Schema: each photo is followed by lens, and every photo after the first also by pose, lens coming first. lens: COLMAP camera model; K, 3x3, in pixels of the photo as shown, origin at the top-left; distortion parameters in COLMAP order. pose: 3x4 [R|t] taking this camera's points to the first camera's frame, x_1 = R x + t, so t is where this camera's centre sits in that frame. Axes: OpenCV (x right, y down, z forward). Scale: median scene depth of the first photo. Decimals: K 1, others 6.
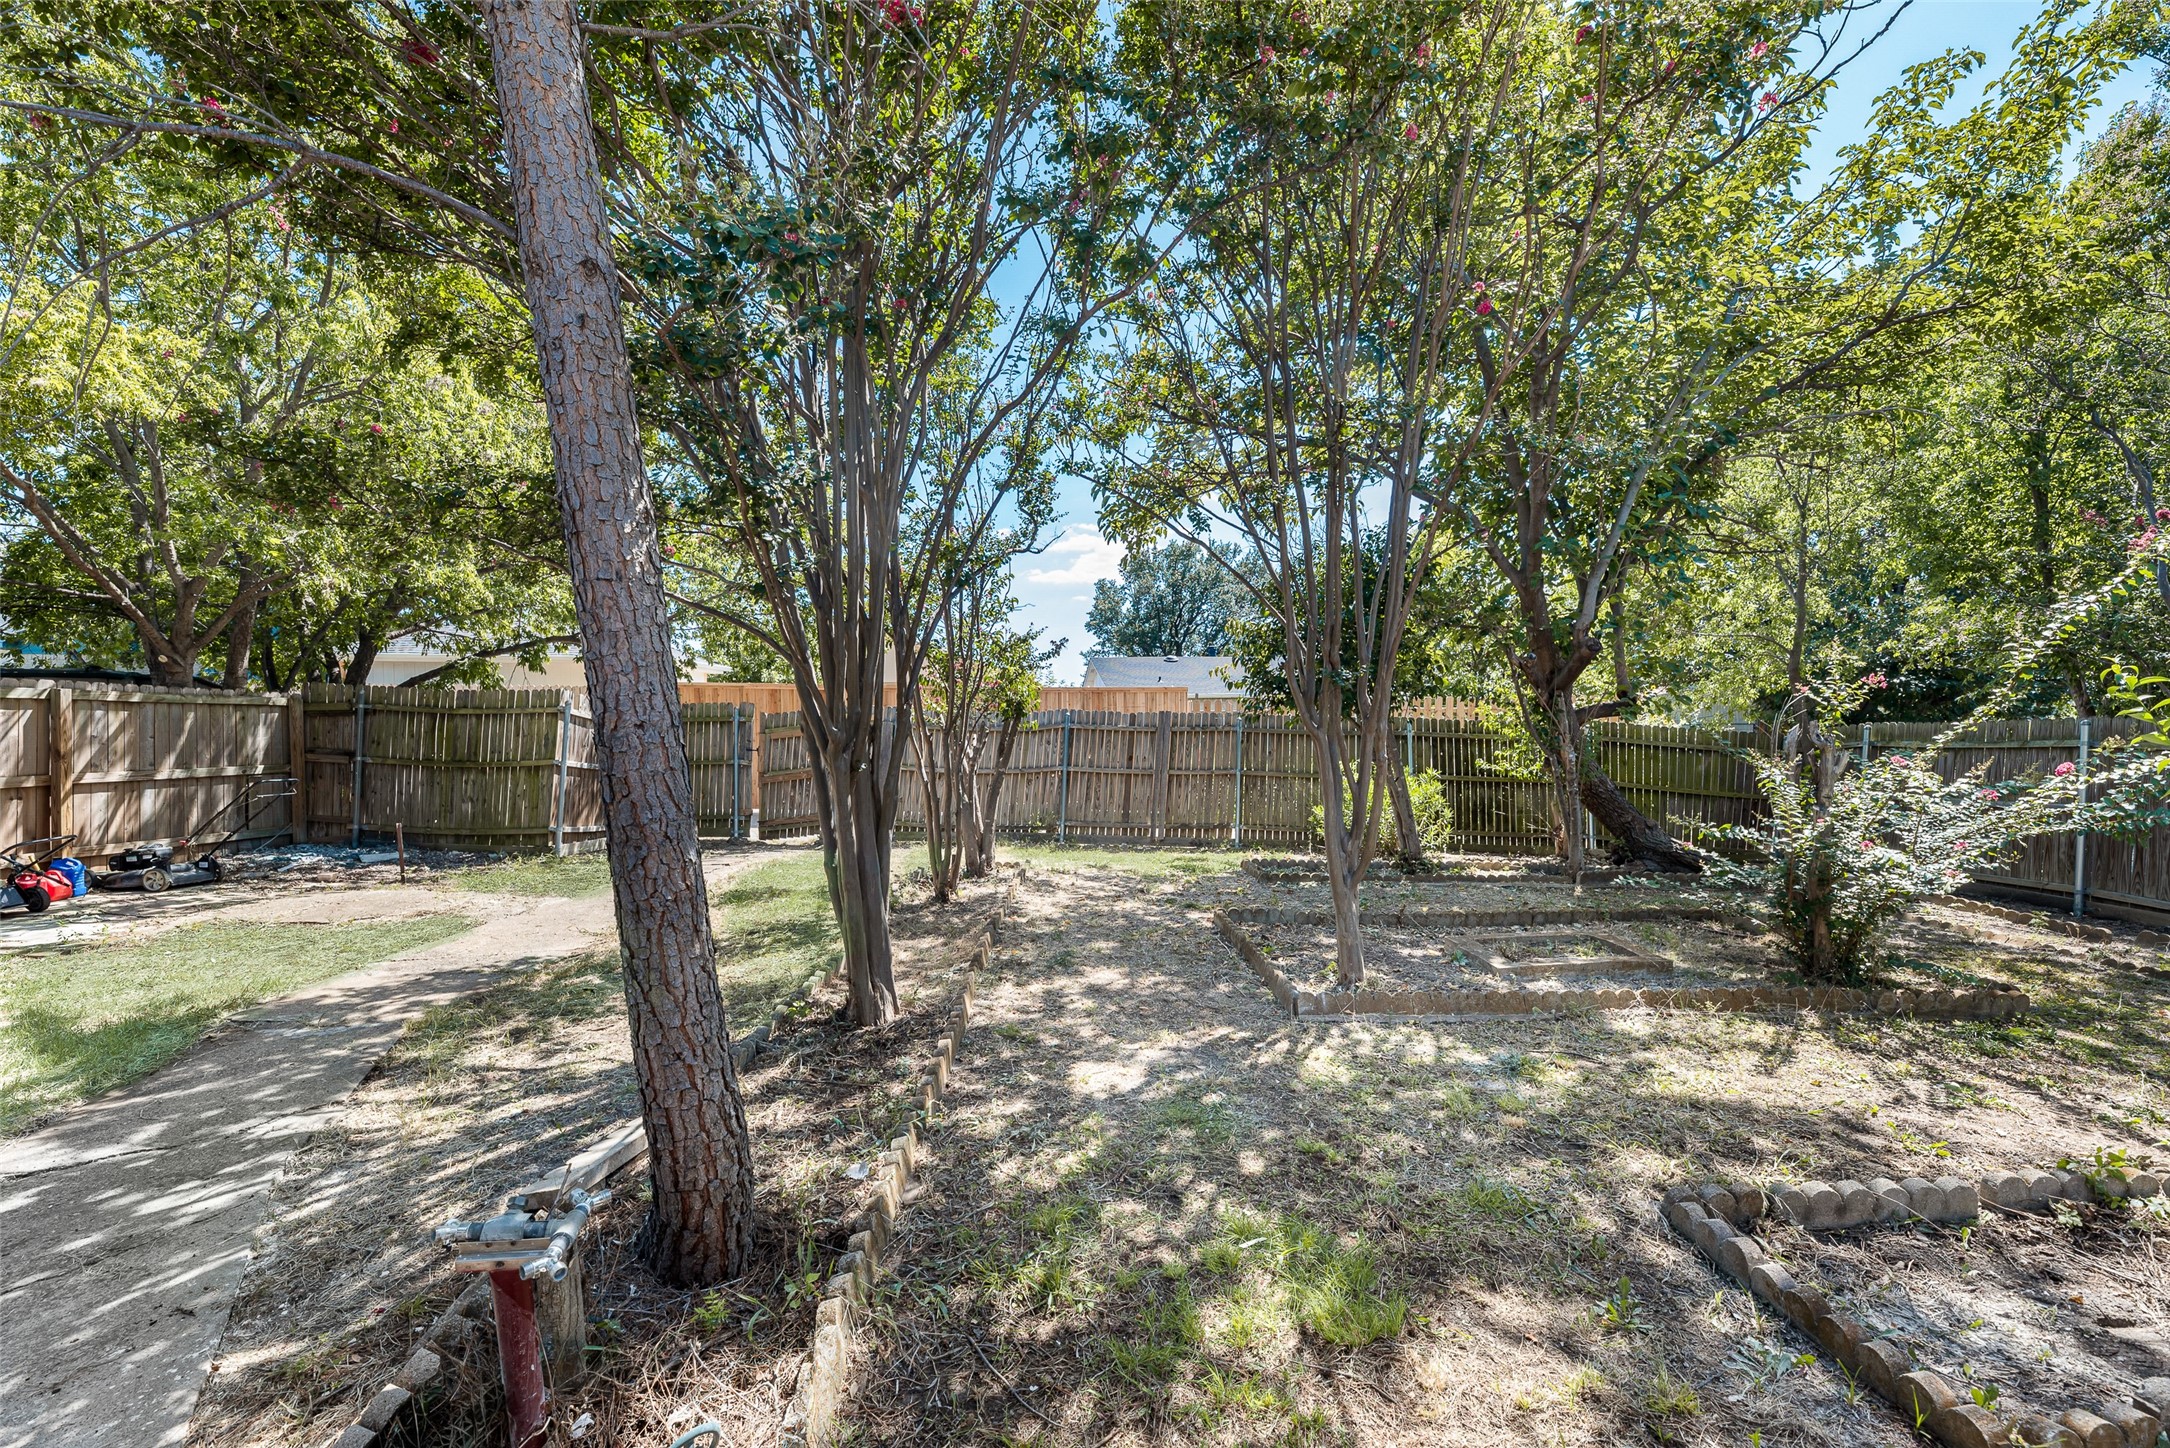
lens RADIAL K [[899.5, 0, 1085.5], [0, 899.5, 766.4], [0, 0, 1]] dist [-0.000925, -0.000104]
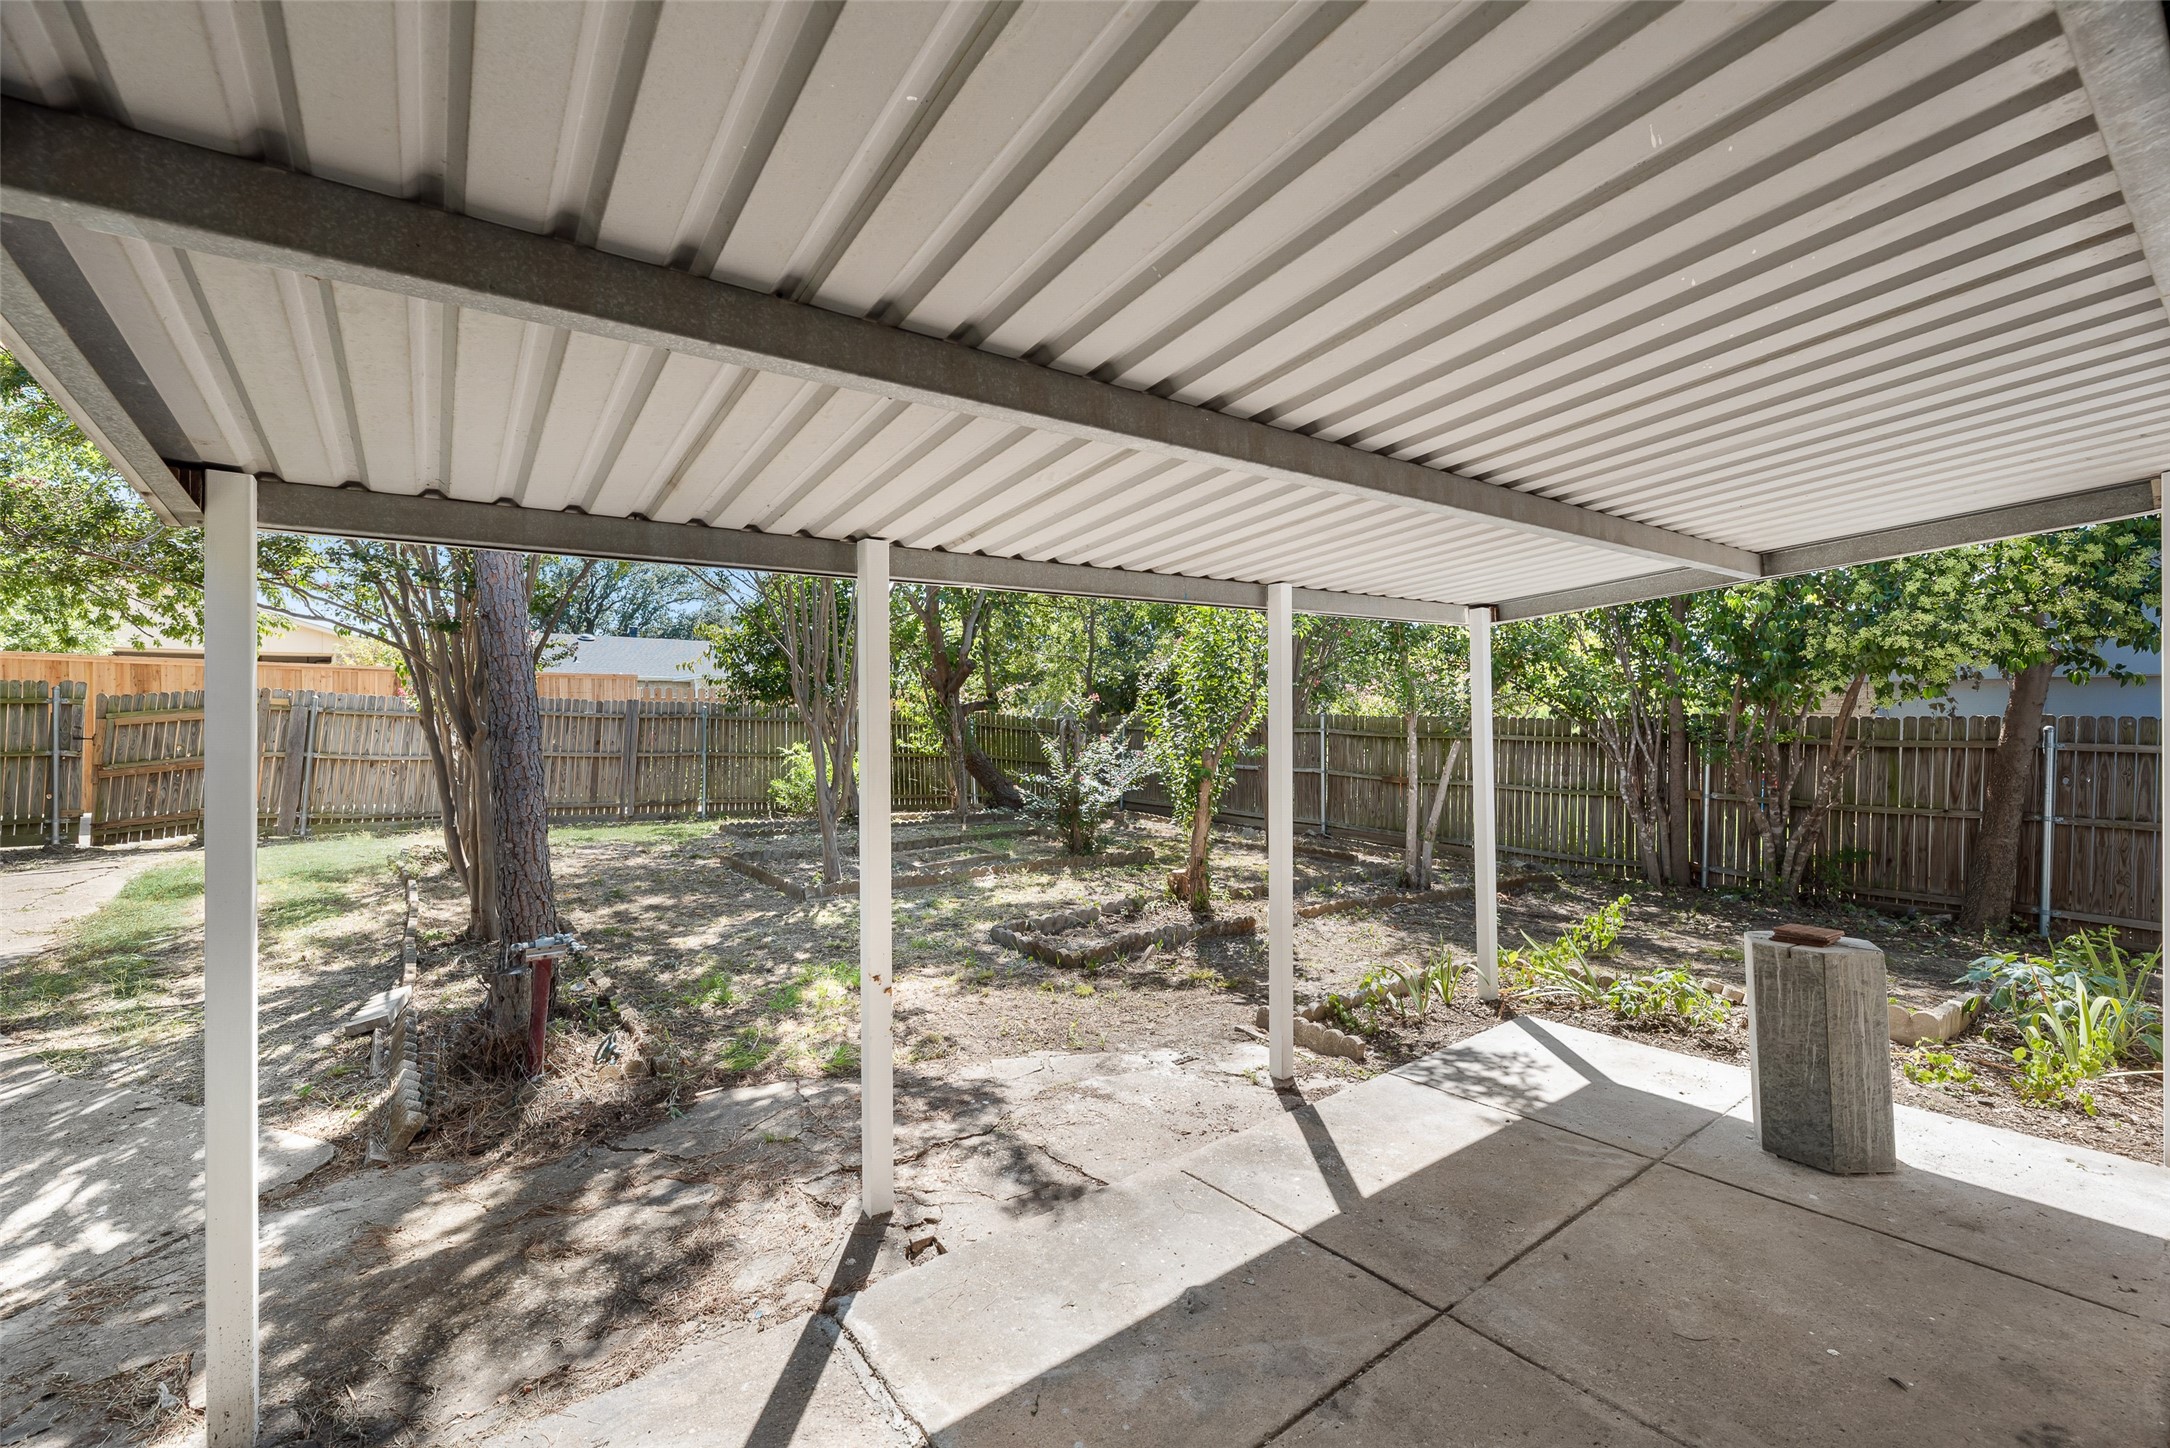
lens RADIAL K [[888.5, 0, 1093.5], [0, 888.5, 720.3], [0, 0, 1]] dist [-0.002029, -0.000121]
pose [[0.803584, 0.001992, 0.595188, -0.184449], [0.016680, 0.999526, -0.025865, 0.002793], [-0.594957, 0.030713, 0.803170, -0.371550]]
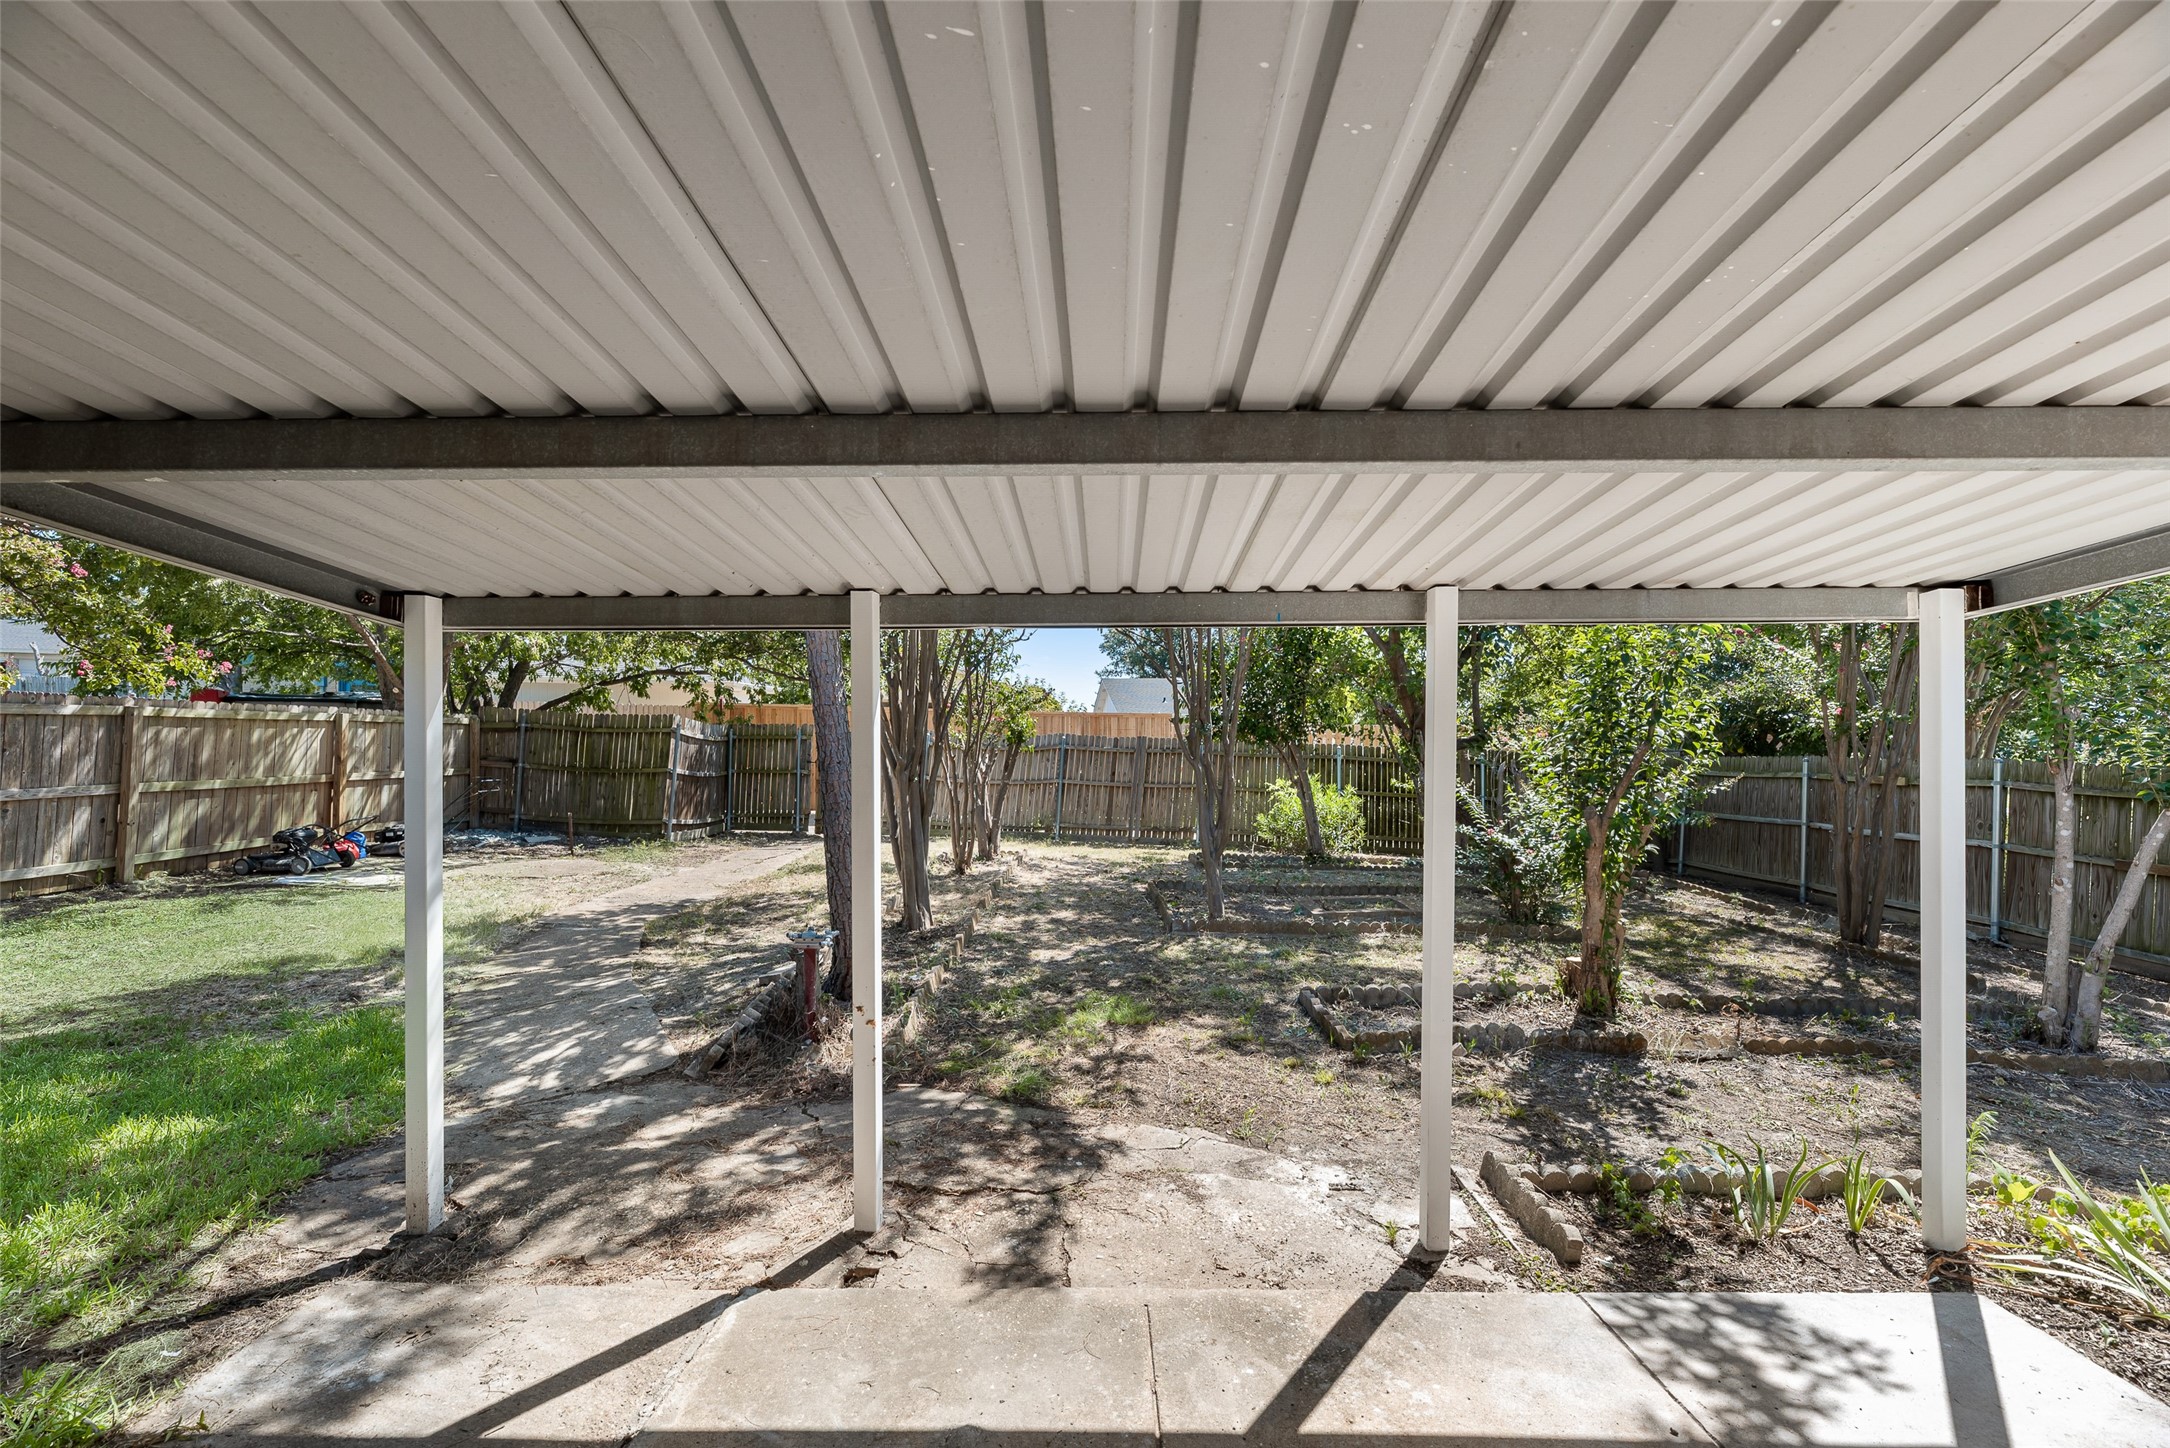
lens RADIAL K [[894.2, 0, 1094.9], [0, 894.2, 747.8], [0, 0, 1]] dist [-0.001603, -0.000548]
pose [[0.999811, 0.015428, -0.011852, 0.066592], [-0.015830, 0.999273, -0.034690, -0.002207], [0.011308, 0.034871, 0.999328, -0.413347]]
